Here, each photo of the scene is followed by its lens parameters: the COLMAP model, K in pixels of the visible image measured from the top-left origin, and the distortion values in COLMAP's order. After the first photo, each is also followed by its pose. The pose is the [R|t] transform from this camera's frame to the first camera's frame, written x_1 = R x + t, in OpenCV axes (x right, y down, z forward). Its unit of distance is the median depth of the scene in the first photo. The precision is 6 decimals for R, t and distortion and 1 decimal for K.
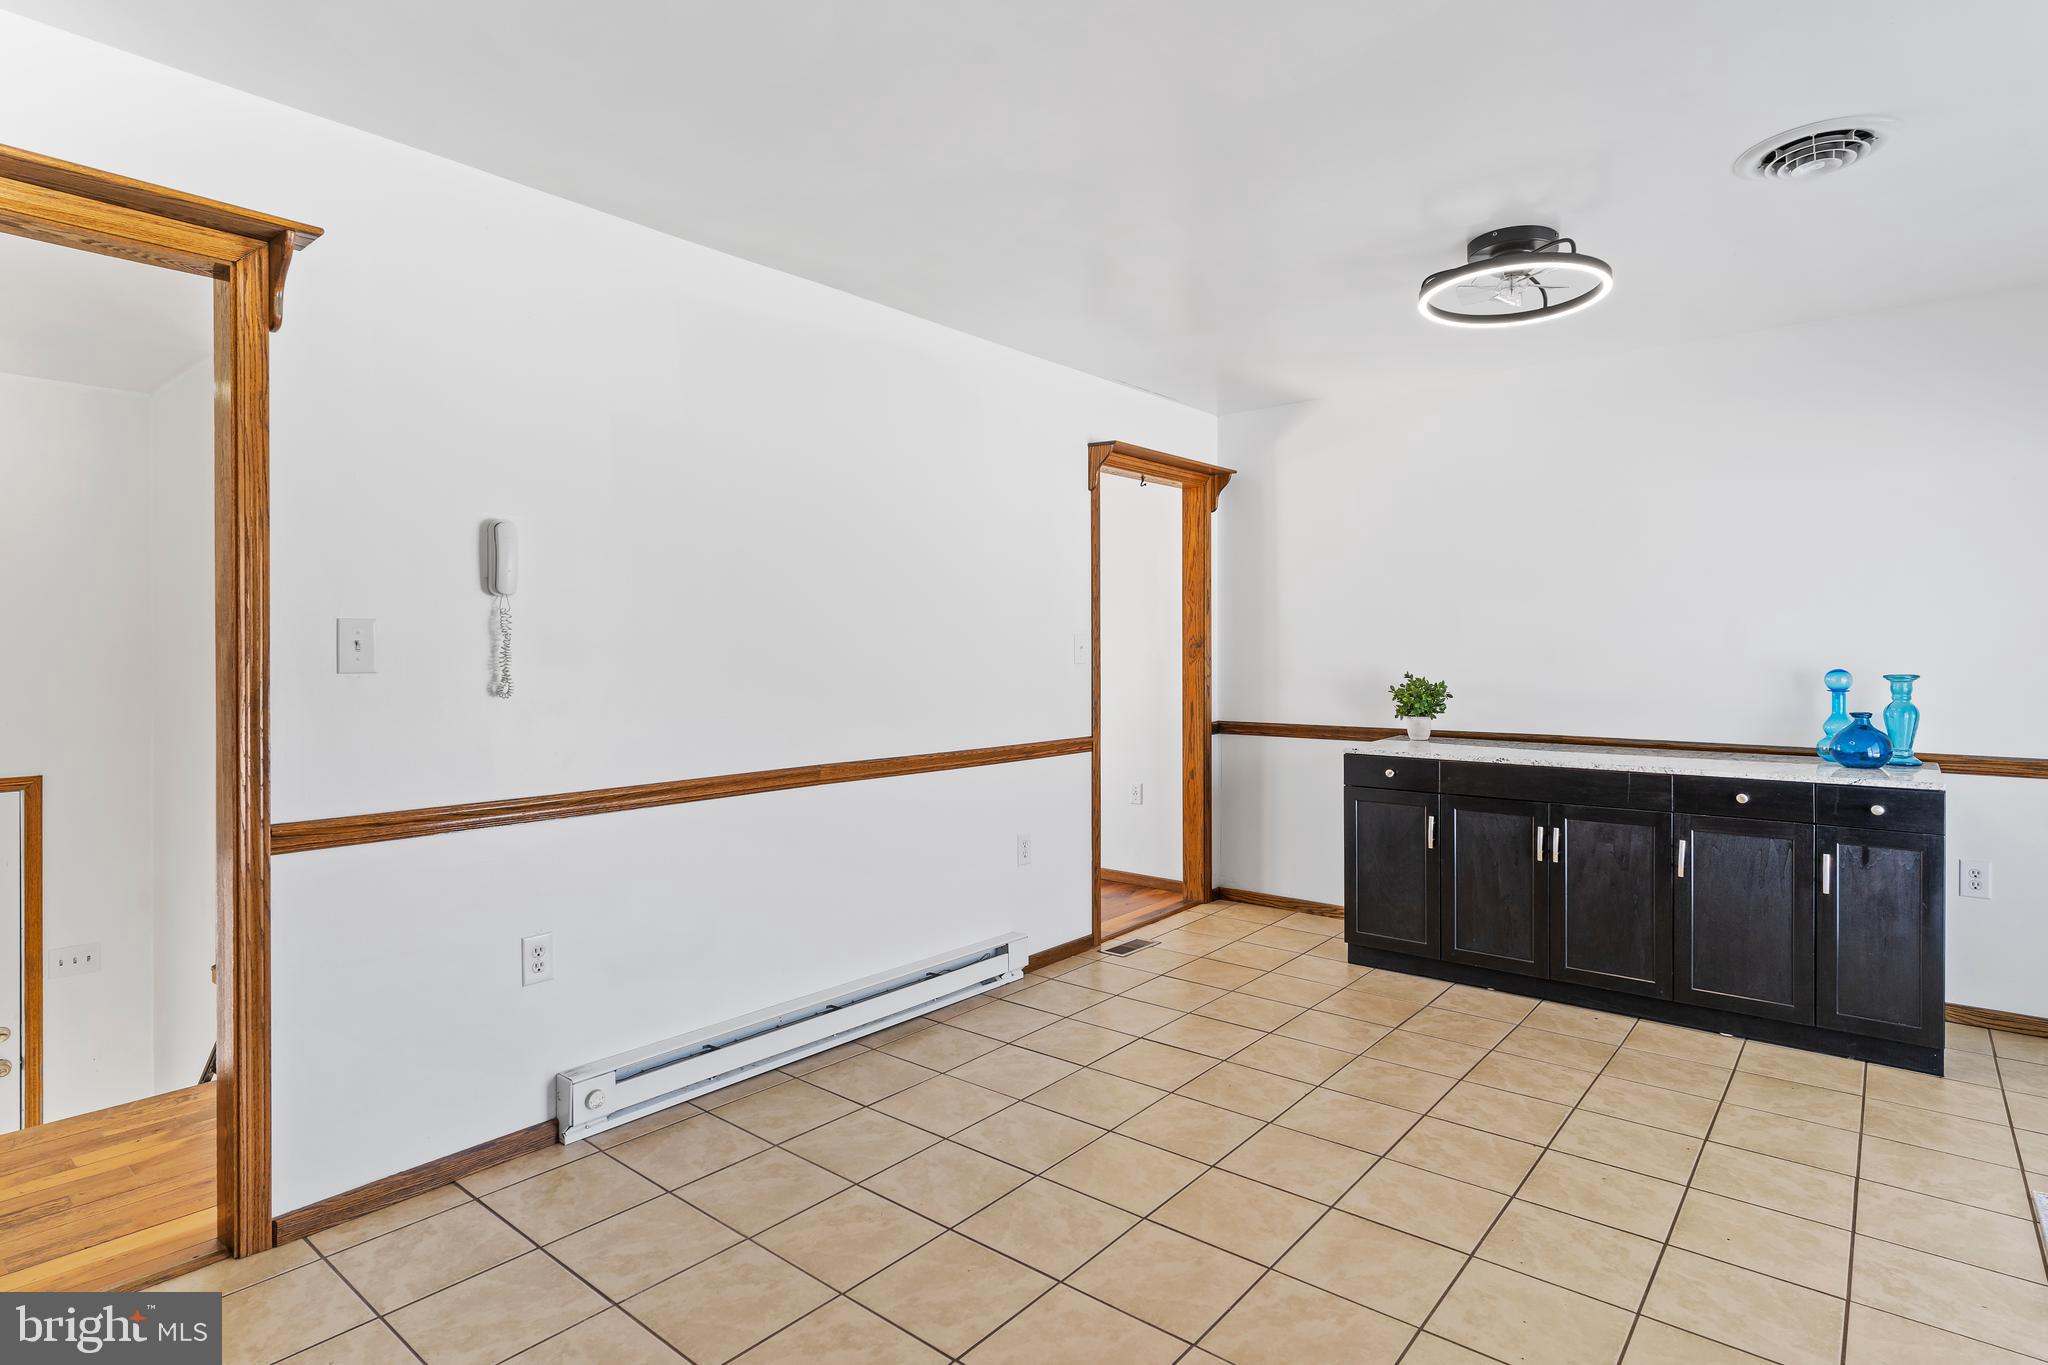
lens RADIAL K [[1050.6, 0, 1019.3], [0, 1050.6, 667.4], [0, 0, 1]] dist [-0.003053, -0.000388]
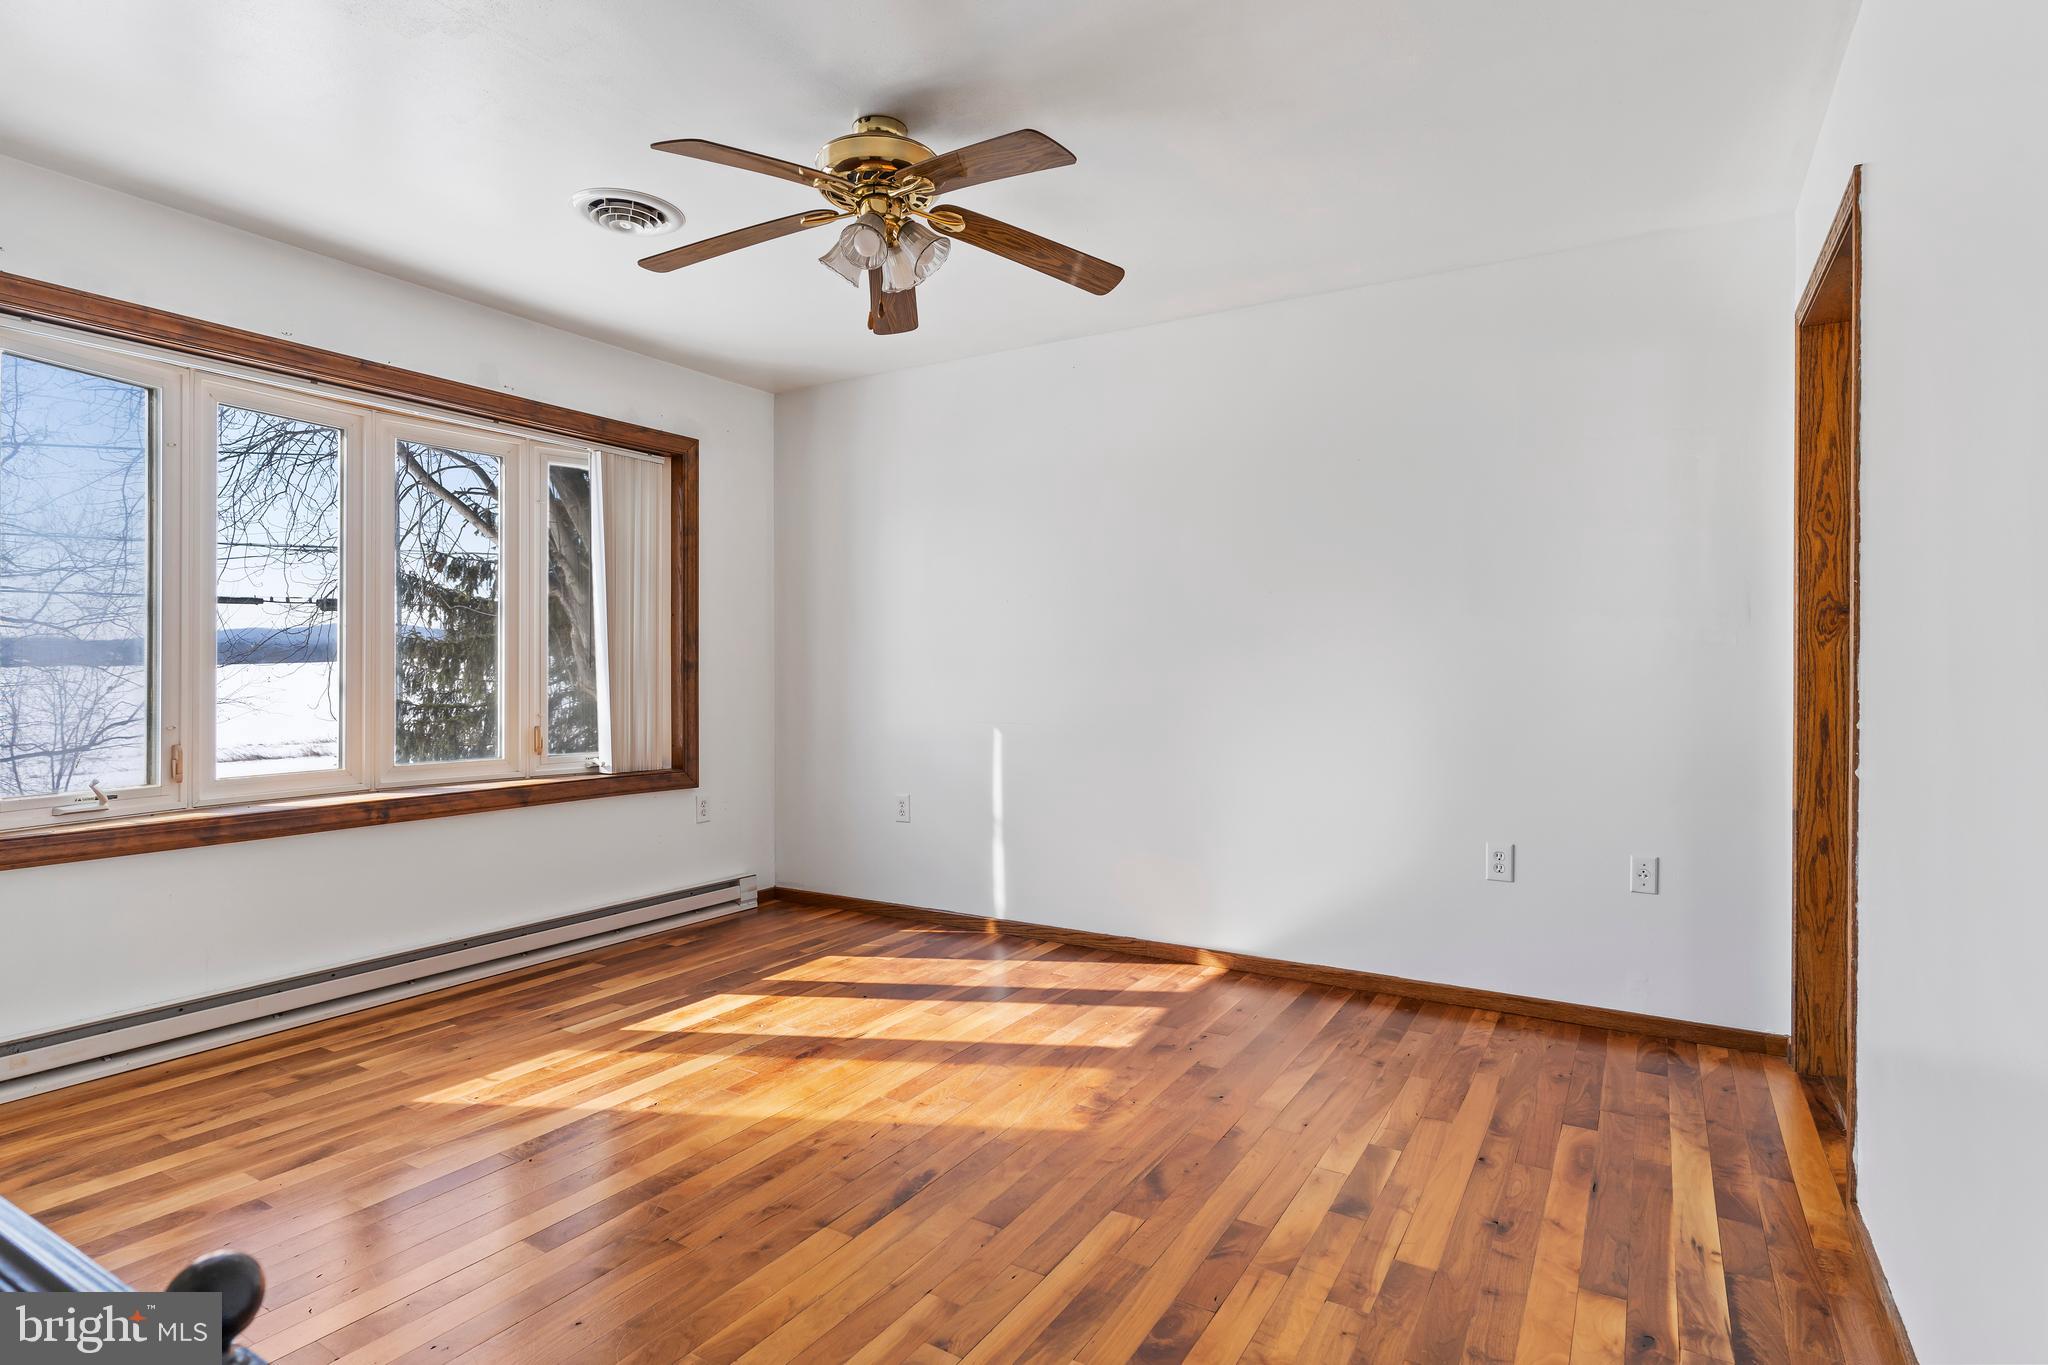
lens RADIAL K [[1053.0, 0, 1018.0], [0, 1053.0, 676.0], [0, 0, 1]] dist [-0.000443, 0.001469]
pose [[0.989666, 0.000155, 0.143389, -0.470654], [0.001730, 0.999914, -0.013022, 0.027853], [-0.143378, 0.013135, 0.989581, 0.729155]]
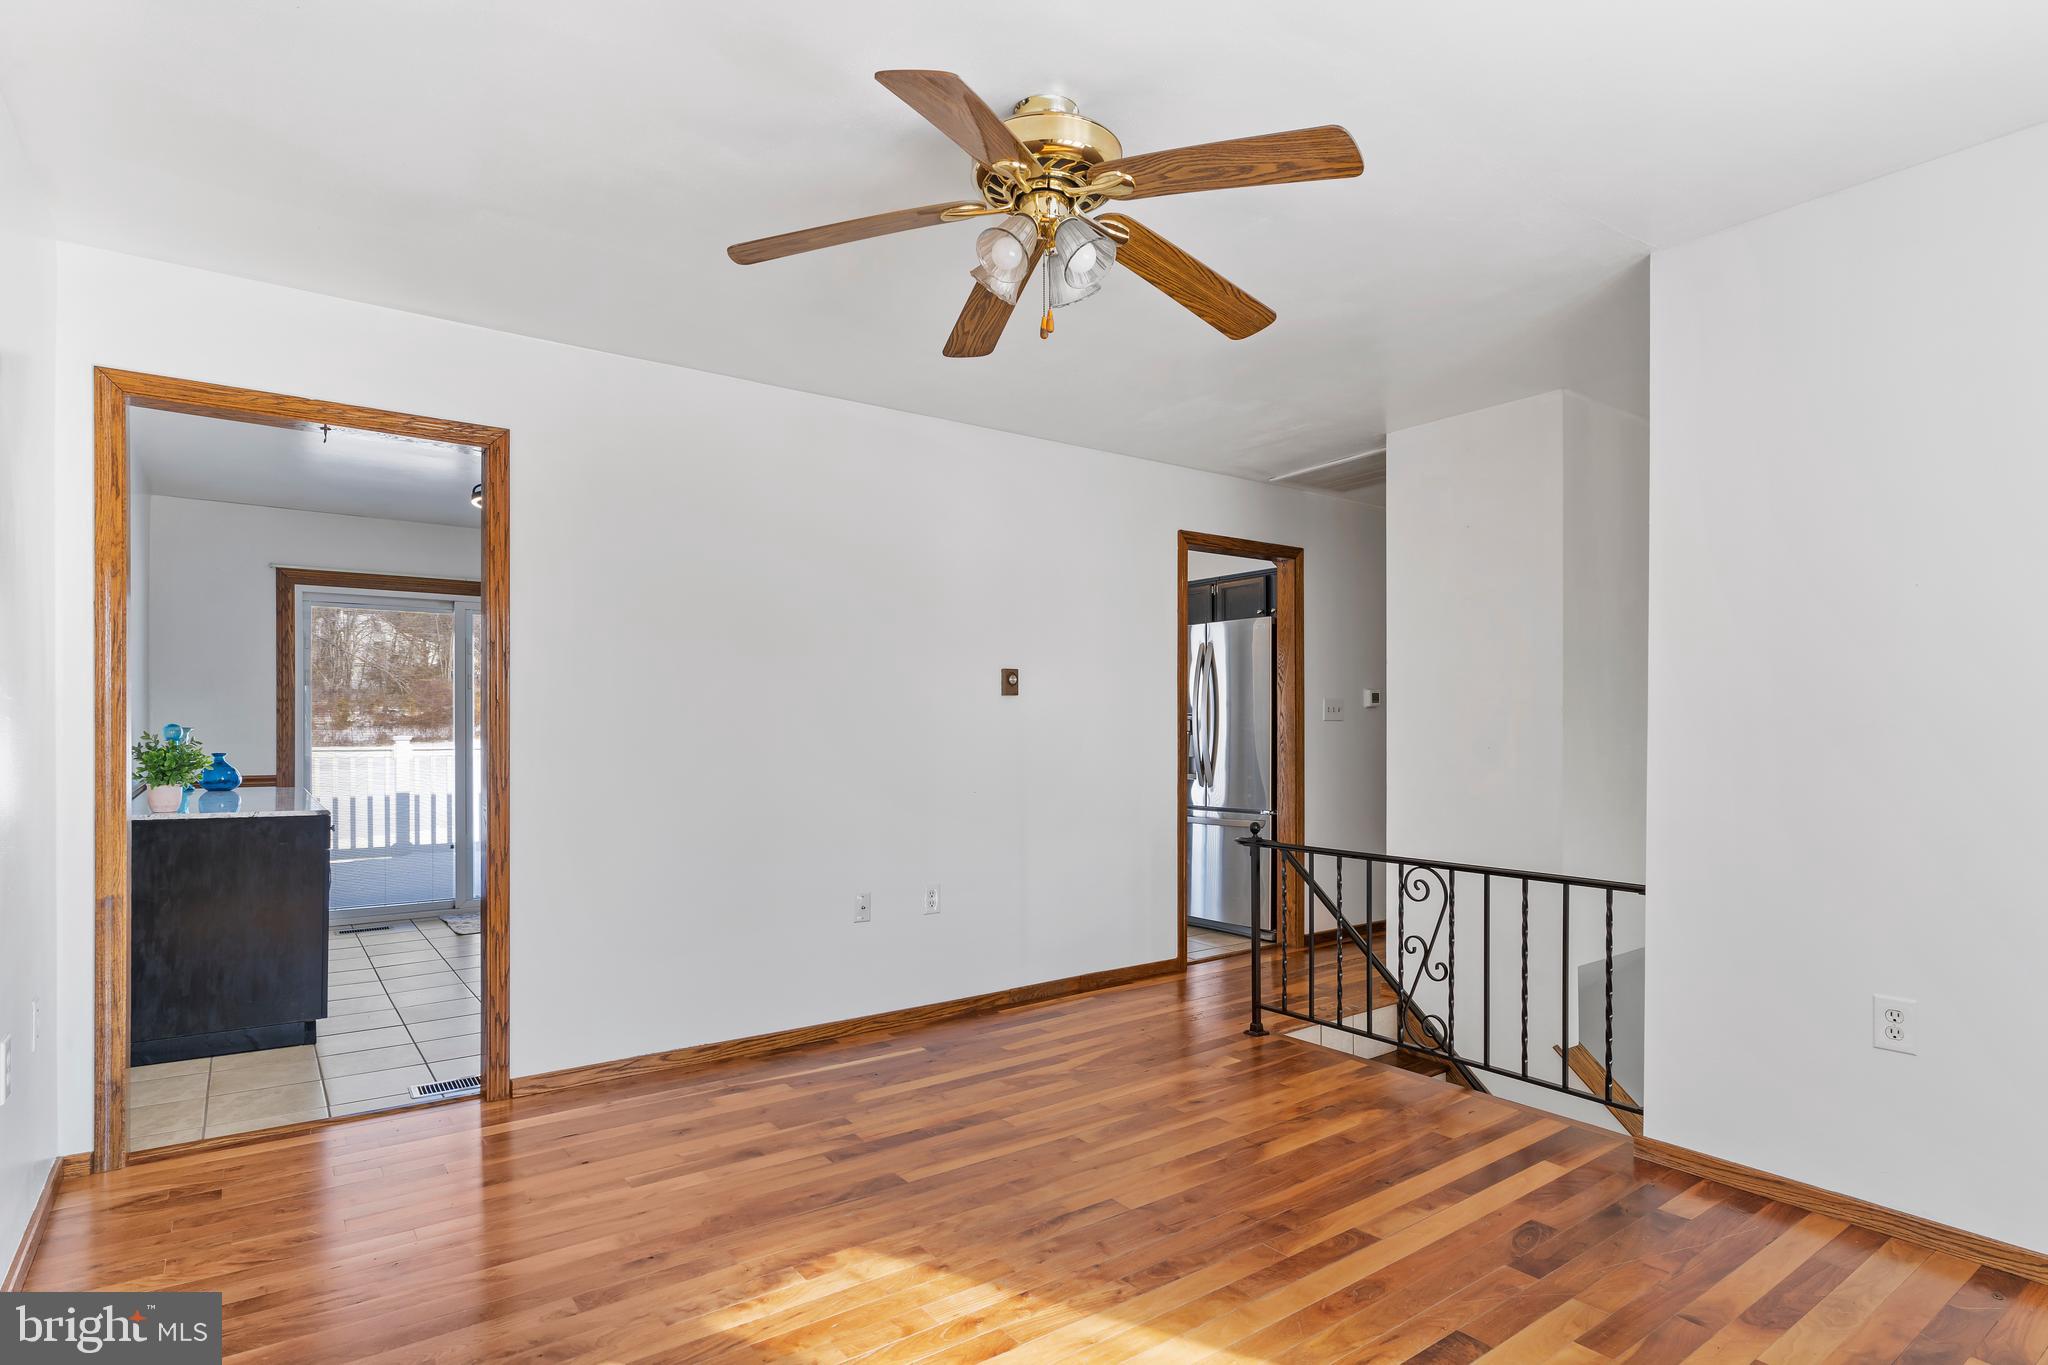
lens RADIAL K [[1055.8, 0, 1019.5], [0, 1055.8, 727.6], [0, 0, 1]] dist [-0.000032, 0.000512]
pose [[-0.969976, -0.001066, 0.243198, -0.590884], [0.003158, 0.999851, 0.016978, -0.013786], [-0.243180, 0.017236, -0.969828, 1.996509]]
